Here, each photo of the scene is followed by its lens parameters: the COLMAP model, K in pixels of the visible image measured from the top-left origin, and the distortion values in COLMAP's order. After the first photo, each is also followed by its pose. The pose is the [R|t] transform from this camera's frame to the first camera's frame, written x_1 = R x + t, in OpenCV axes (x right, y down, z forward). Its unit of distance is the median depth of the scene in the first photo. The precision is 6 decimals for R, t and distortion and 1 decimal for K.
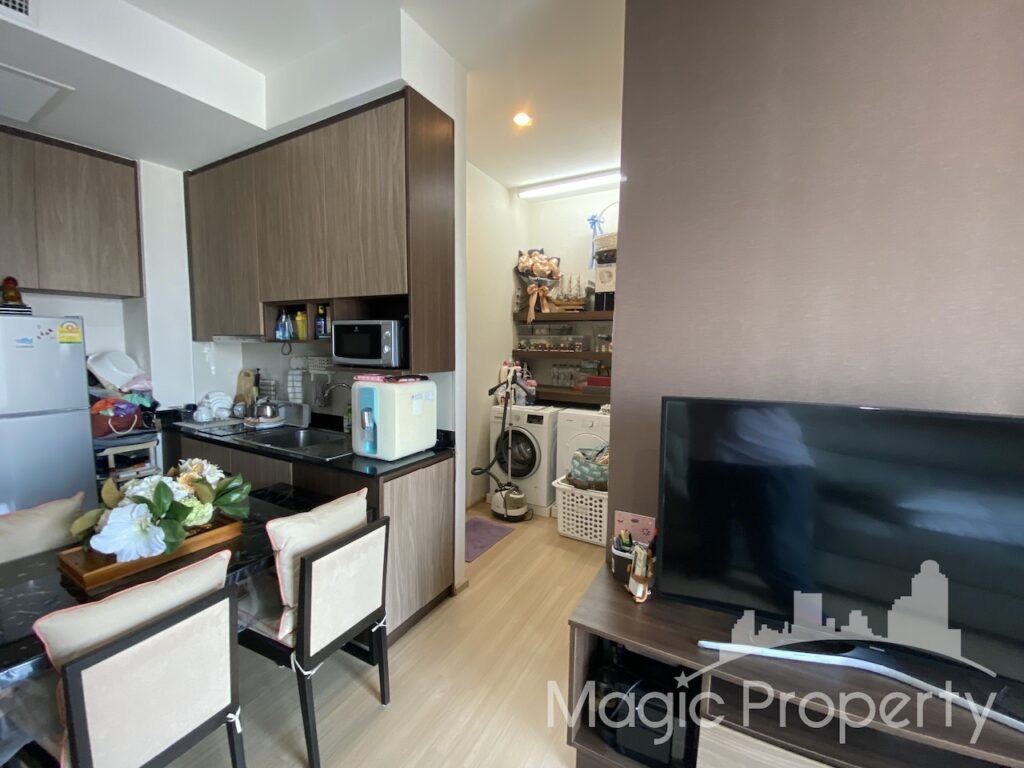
lens RADIAL K [[410.7, 0, 510.1], [0, 410.7, 385.0], [0, 0, 1]] dist [0.018918, -0.019832]
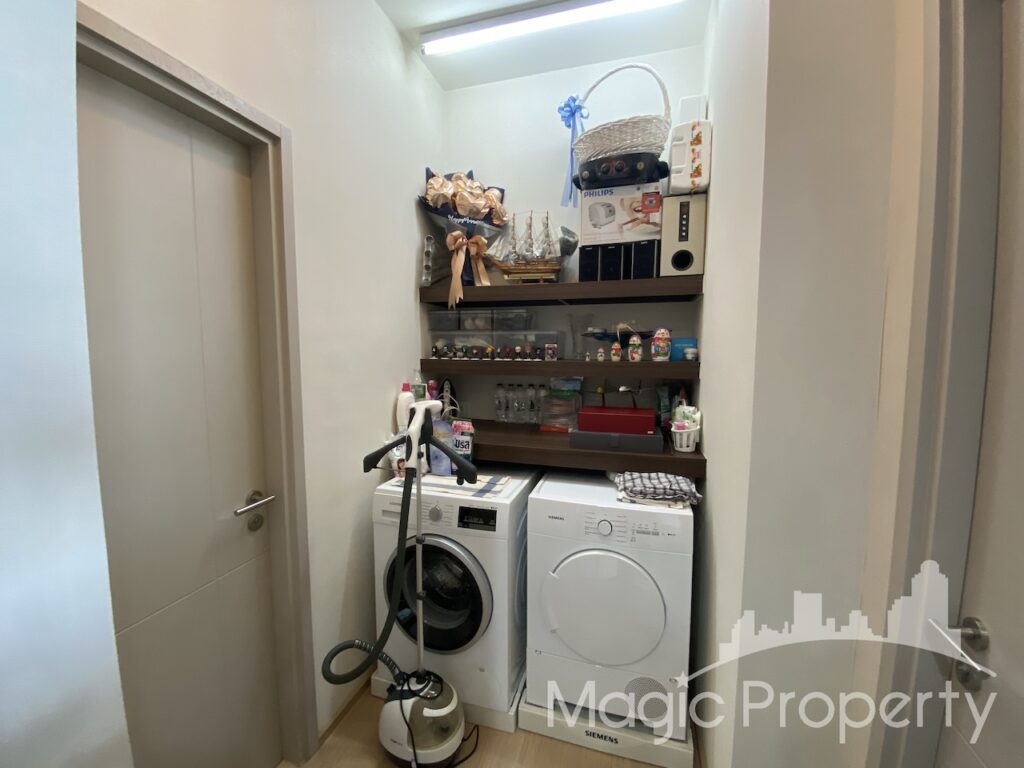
lens RADIAL K [[411.3, 0, 512.0], [0, 411.3, 384.0], [0, 0, 1]] dist [0.028644, -0.026174]
pose [[0.976949, -0.030942, 0.211217, 0.010672], [0.032742, 0.999451, -0.005032, -0.066275], [-0.210946, 0.011832, 0.977426, 0.648239]]
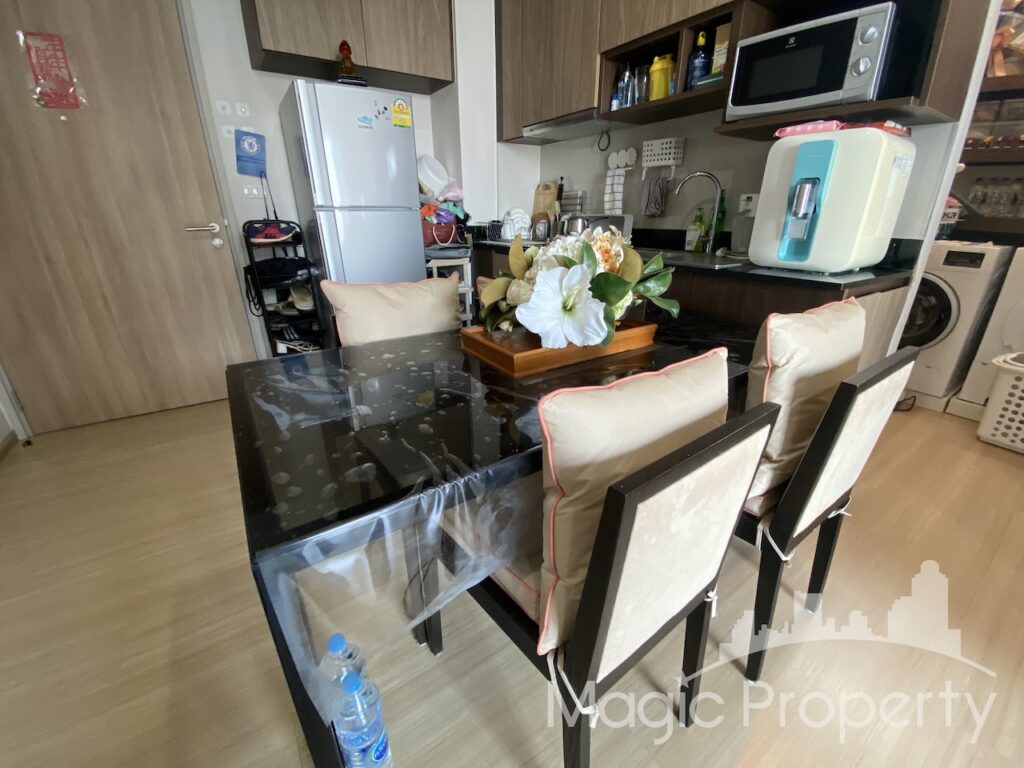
lens RADIAL K [[413.5, 0, 512.0], [0, 413.5, 384.0], [0, 0, 1]] dist [0.025687, -0.022277]
pose [[0.887835, 0.159685, -0.431567, -0.281221], [-0.027584, 0.954640, 0.296481, 0.115545], [0.459335, -0.251322, 0.851967, 0.142667]]
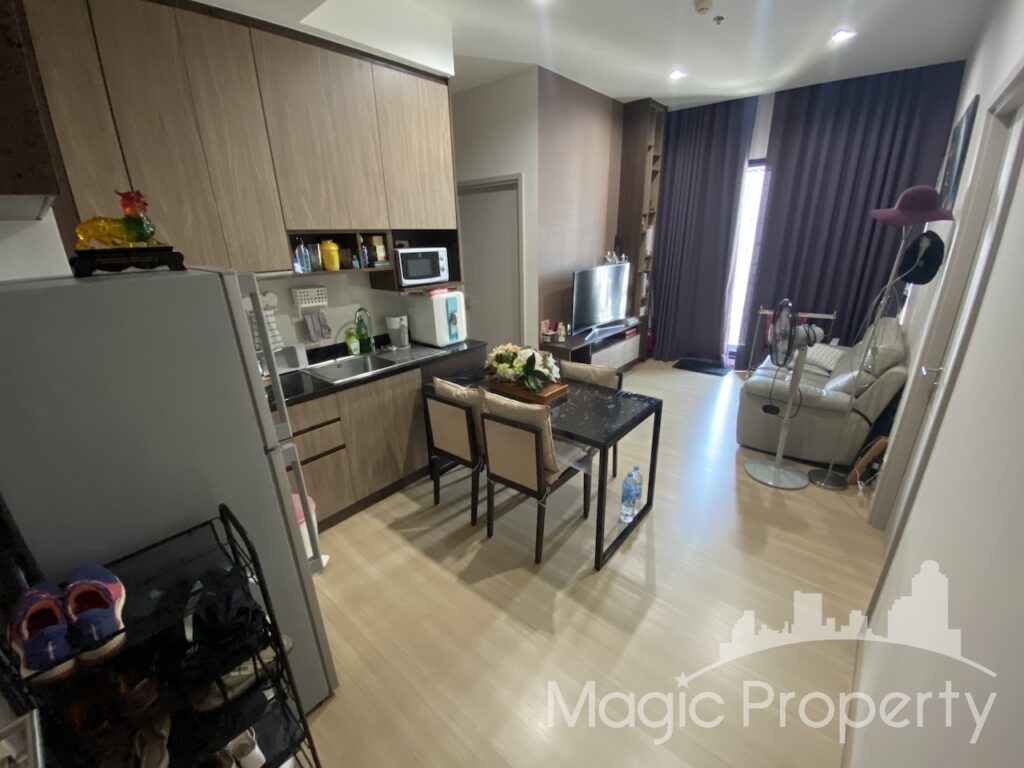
lens RADIAL K [[411.3, 0, 512.0], [0, 411.3, 384.0], [0, 0, 1]] dist [0.028644, -0.026174]
pose [[0.196825, -0.345242, 0.917643, -1.180252], [0.129740, 0.936892, 0.324656, -0.100726], [-0.971817, 0.055155, 0.229195, 0.313409]]
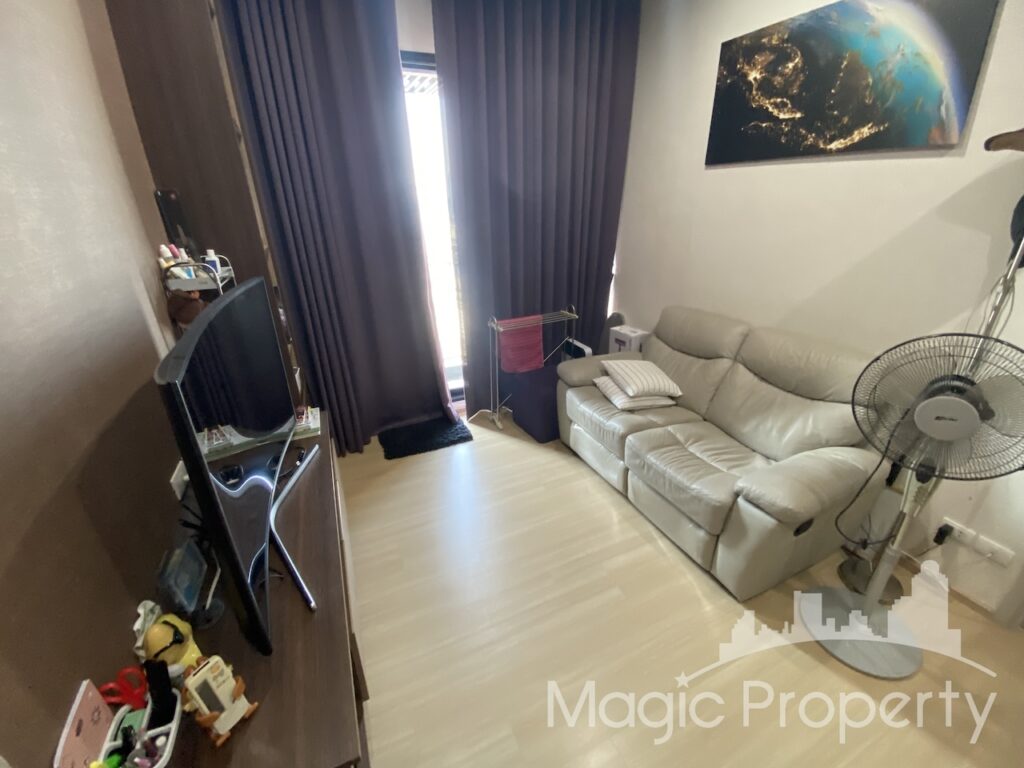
lens RADIAL K [[410.7, 0, 510.1], [0, 410.7, 385.0], [0, 0, 1]] dist [0.018918, -0.019832]
pose [[-0.798001, -0.242909, 0.551534, -0.095675], [0.064736, 0.875326, 0.479180, -0.075441], [-0.599169, 0.418090, -0.682786, 0.441738]]
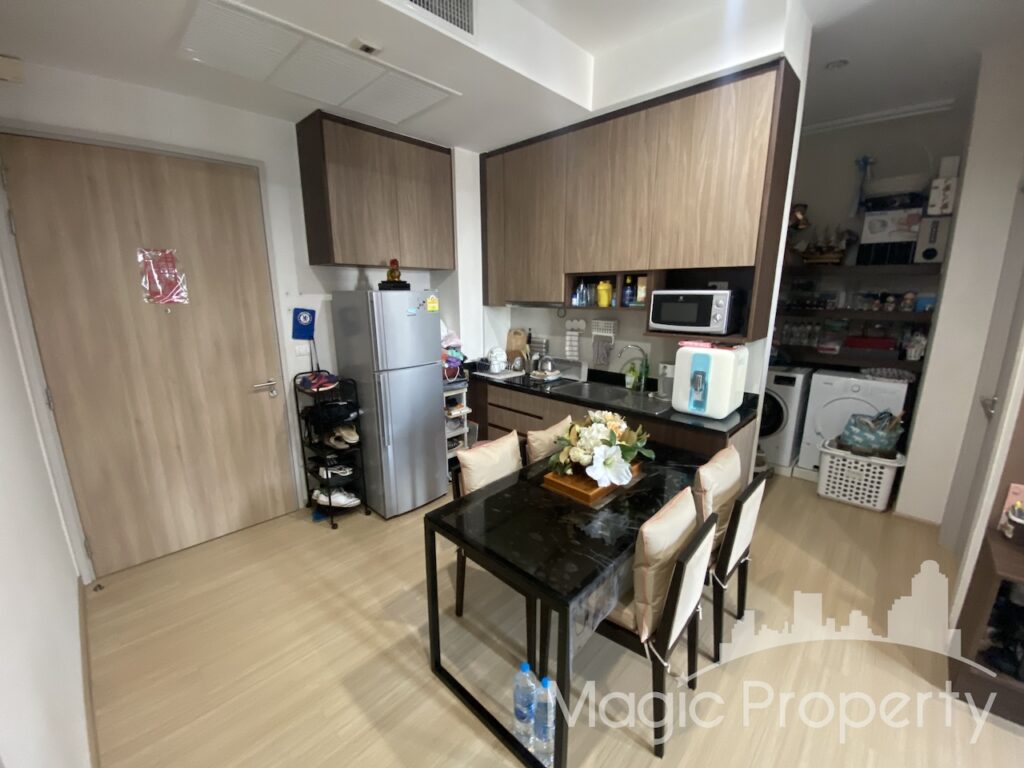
lens RADIAL K [[411.3, 0, 512.0], [0, 411.3, 384.0], [0, 0, 1]] dist [0.028644, -0.026174]
pose [[0.966632, 0.043277, -0.252488, -0.371313], [-0.011031, 0.991745, 0.127754, -0.032892], [0.255932, -0.120705, 0.959129, -0.144102]]
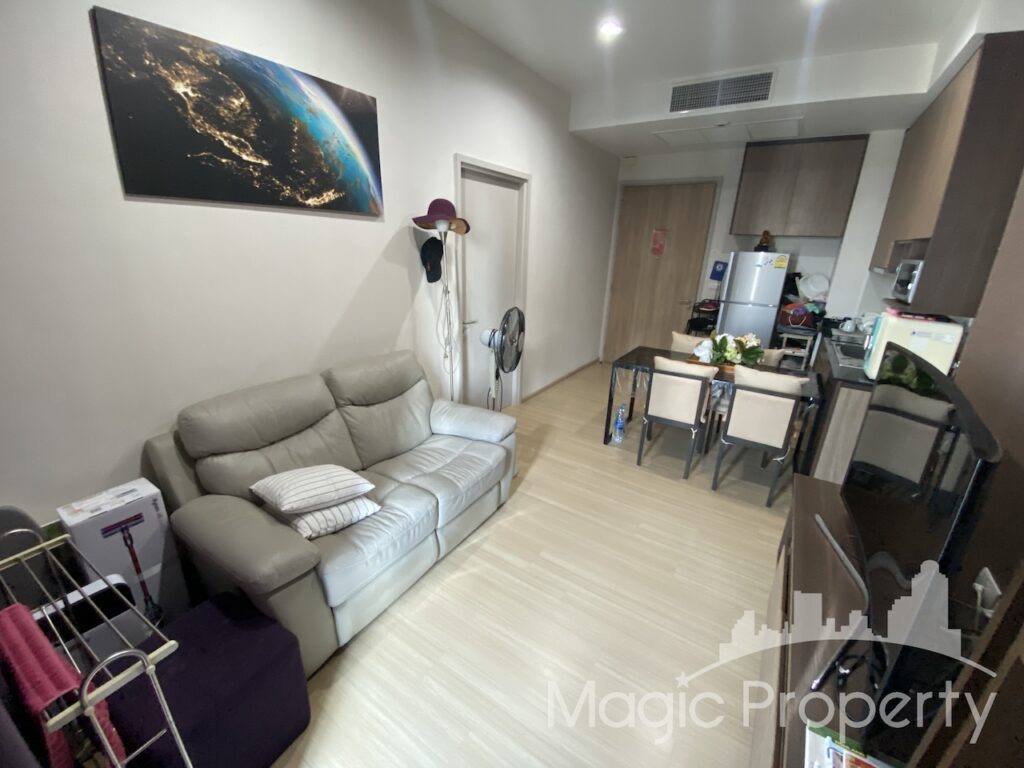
lens RADIAL K [[411.3, 0, 512.0], [0, 411.3, 384.0], [0, 0, 1]] dist [0.028644, -0.026174]
pose [[-0.084149, 0.310326, -0.946898, 0.652245], [-0.126754, 0.939216, 0.319073, -0.041778], [0.988358, 0.146873, -0.039699, -0.002675]]
